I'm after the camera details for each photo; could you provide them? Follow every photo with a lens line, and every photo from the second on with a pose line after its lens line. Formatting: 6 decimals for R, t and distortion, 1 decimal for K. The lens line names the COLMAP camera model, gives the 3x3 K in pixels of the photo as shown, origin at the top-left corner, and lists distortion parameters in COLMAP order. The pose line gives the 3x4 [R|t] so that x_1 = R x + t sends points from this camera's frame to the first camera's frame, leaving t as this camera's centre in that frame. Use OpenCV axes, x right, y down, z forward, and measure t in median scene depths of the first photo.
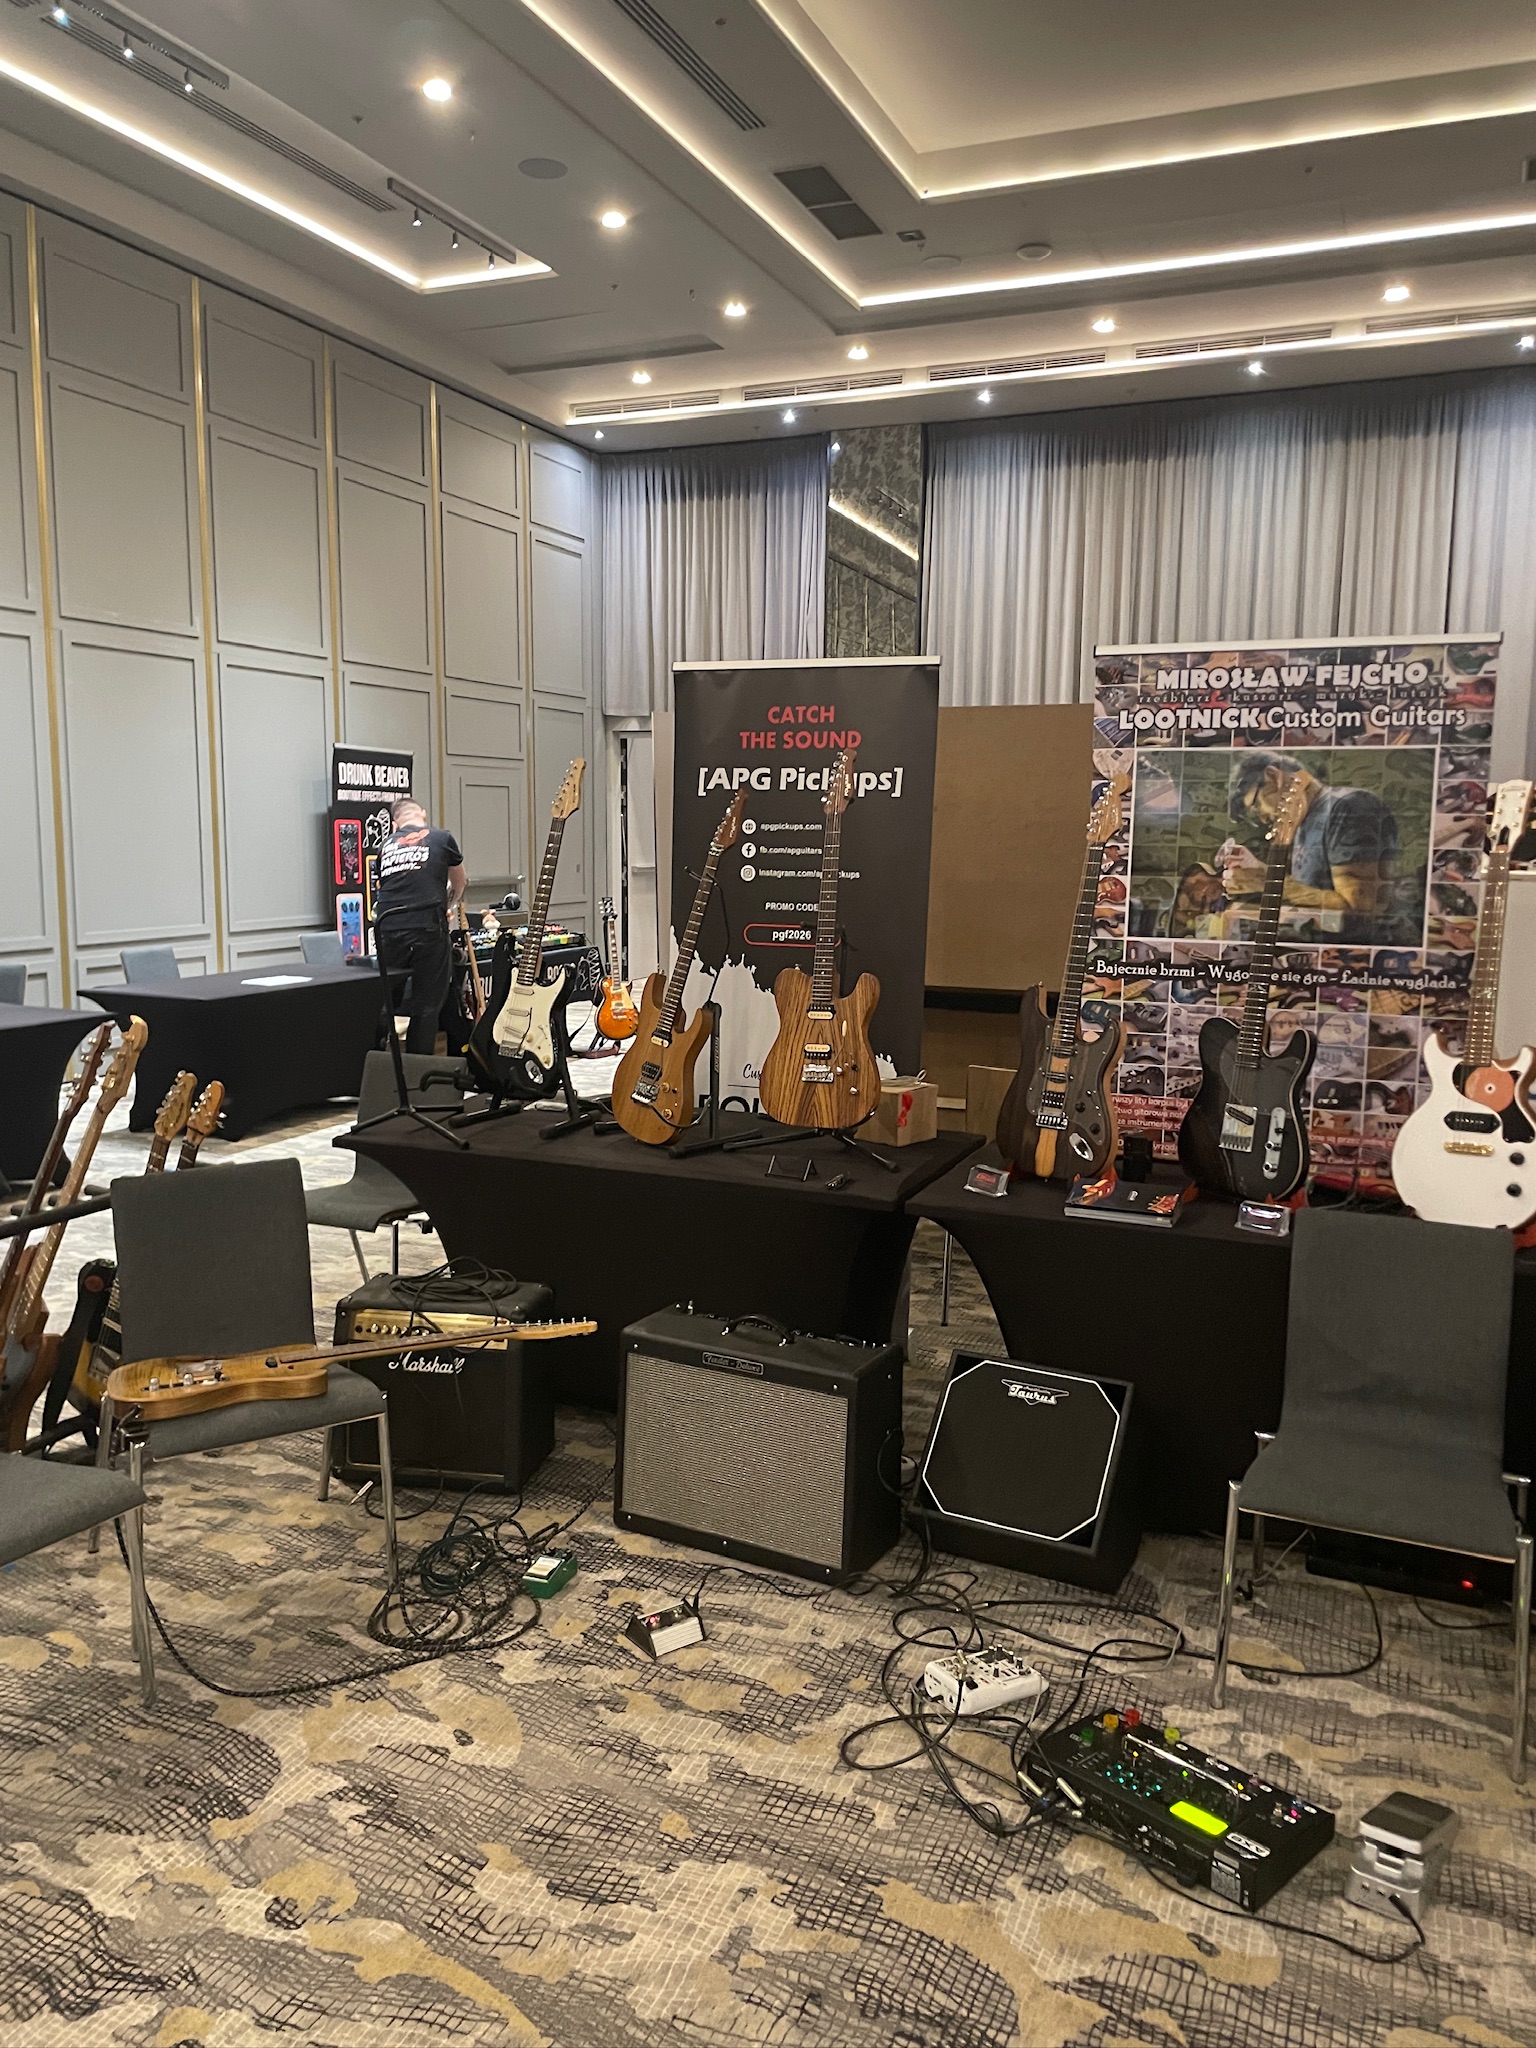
lens RADIAL K [[1539.2, 0, 778.8], [0, 1539.2, 1011.9], [0, 0, 1]] dist [0.095600, -0.120424]
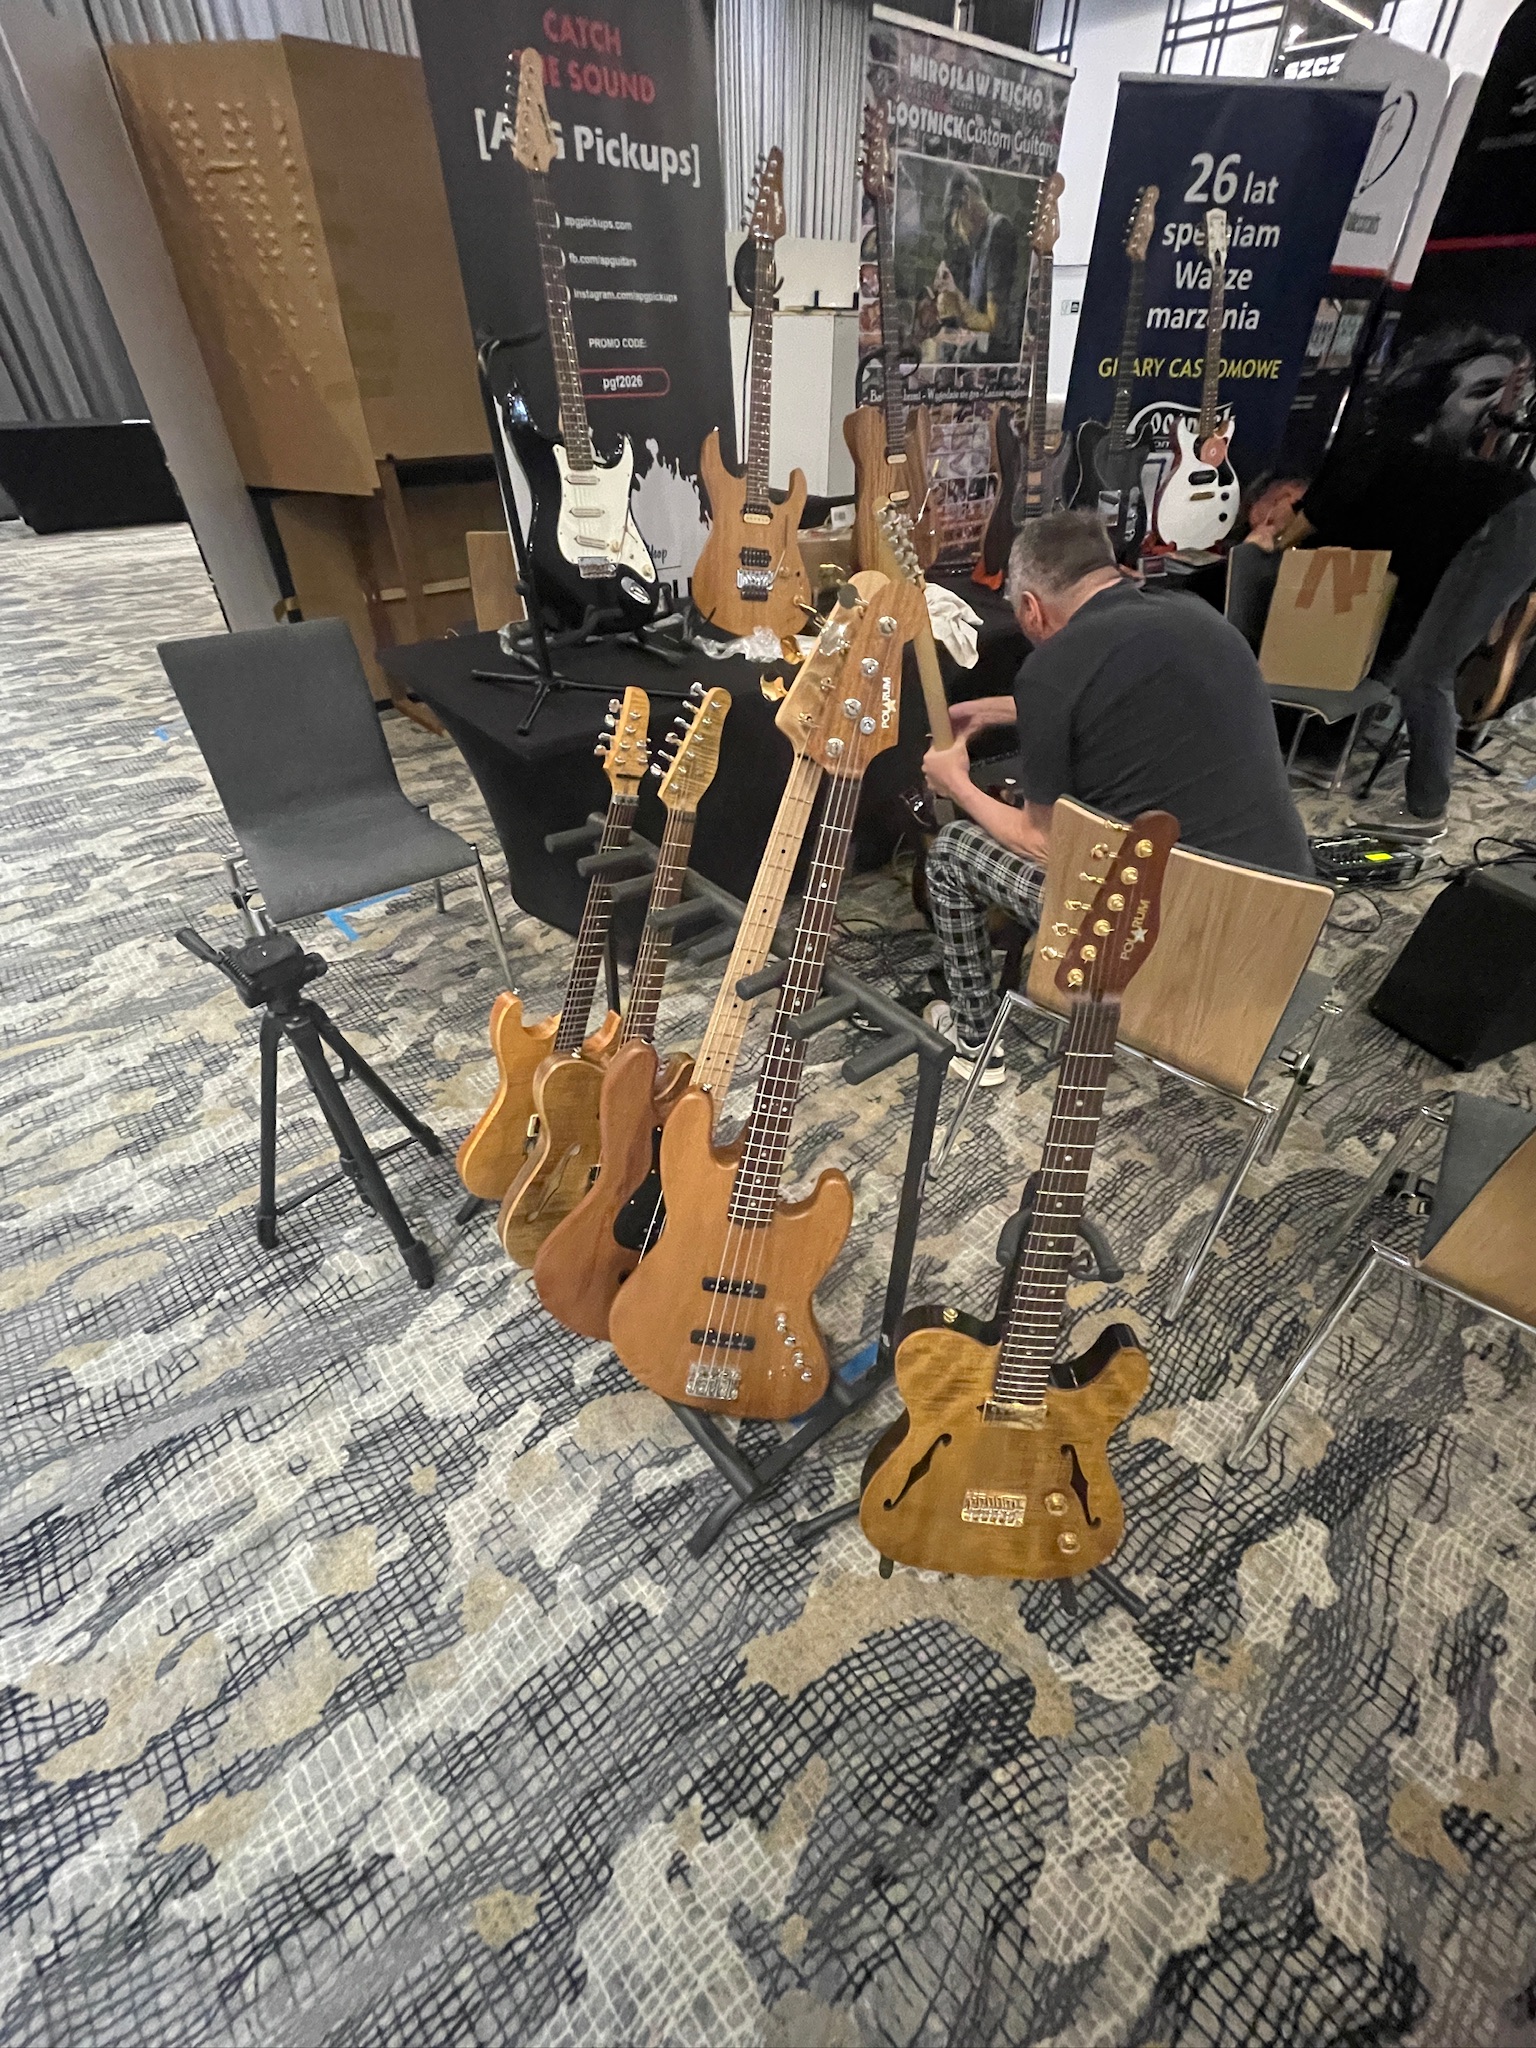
lens RADIAL K [[868.0, 0, 769.0], [0, 868.0, 1021.2], [0, 0, 1]] dist [-0.003808, 0.000586]
pose [[0.449057, -0.559816, 0.696386, -0.537895], [0.103039, 0.806634, 0.582000, -0.035061], [-0.887542, -0.189596, 0.419907, 0.651660]]
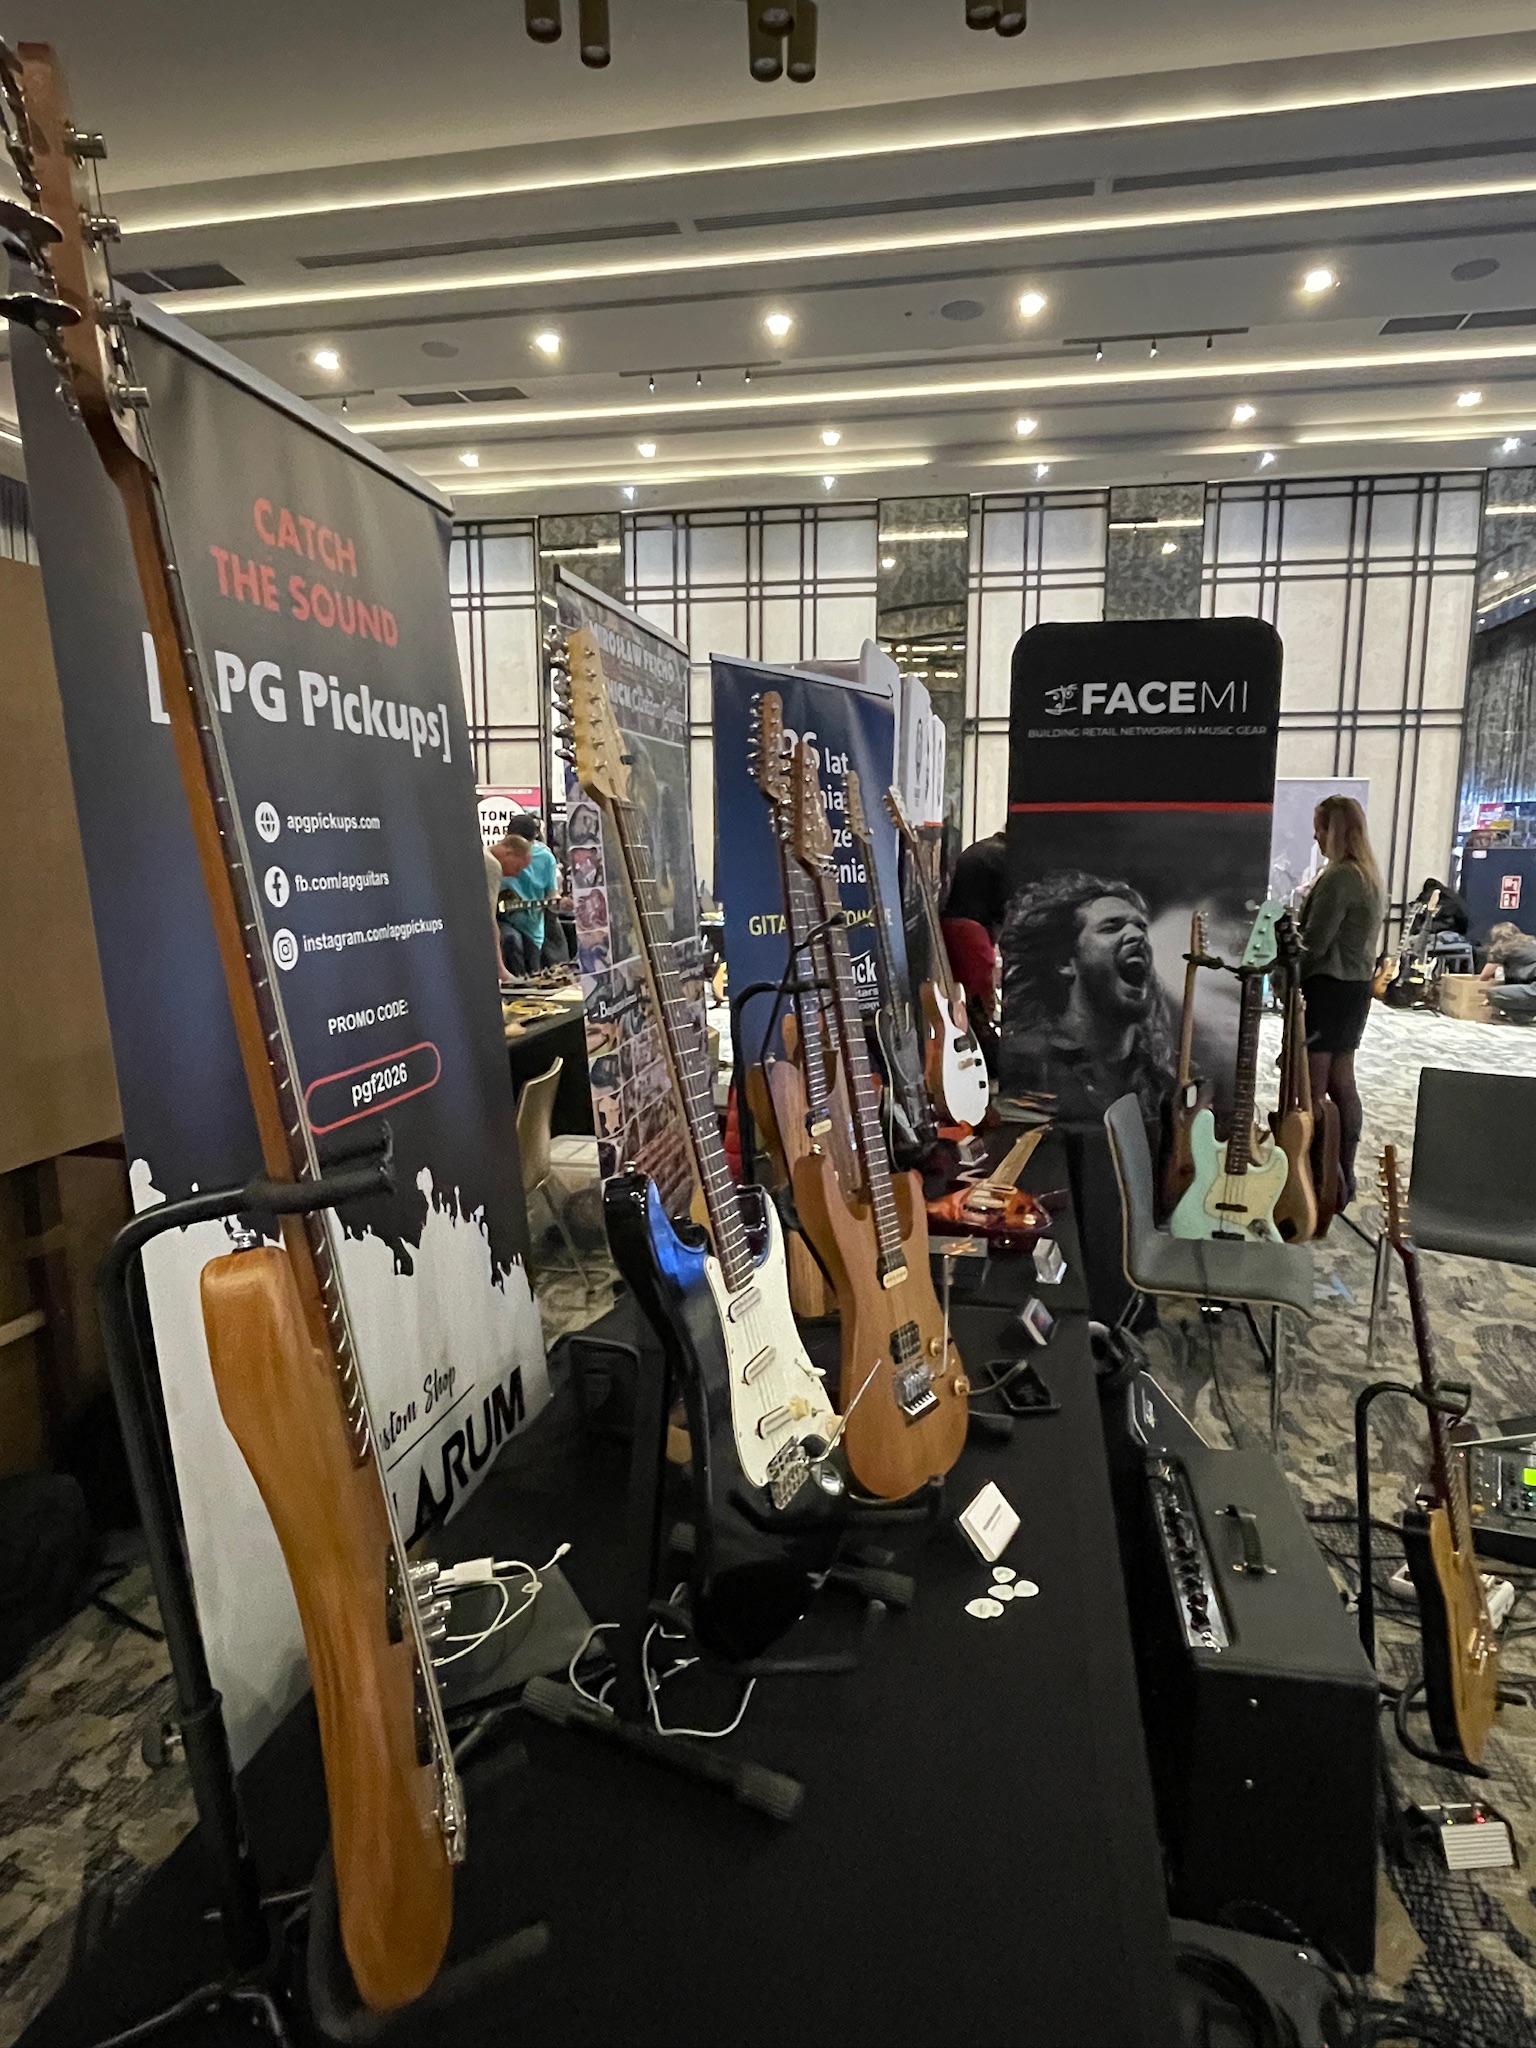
lens RADIAL K [[1165.6, 0, 779.4], [0, 1165.6, 1013.9], [0, 0, 1]] dist [-0.001800, -0.002197]
pose [[-0.200097, -0.160186, 0.966593, -0.325745], [0.115230, 0.975850, 0.185575, -0.117531], [-0.972976, 0.148513, -0.176807, 0.972820]]
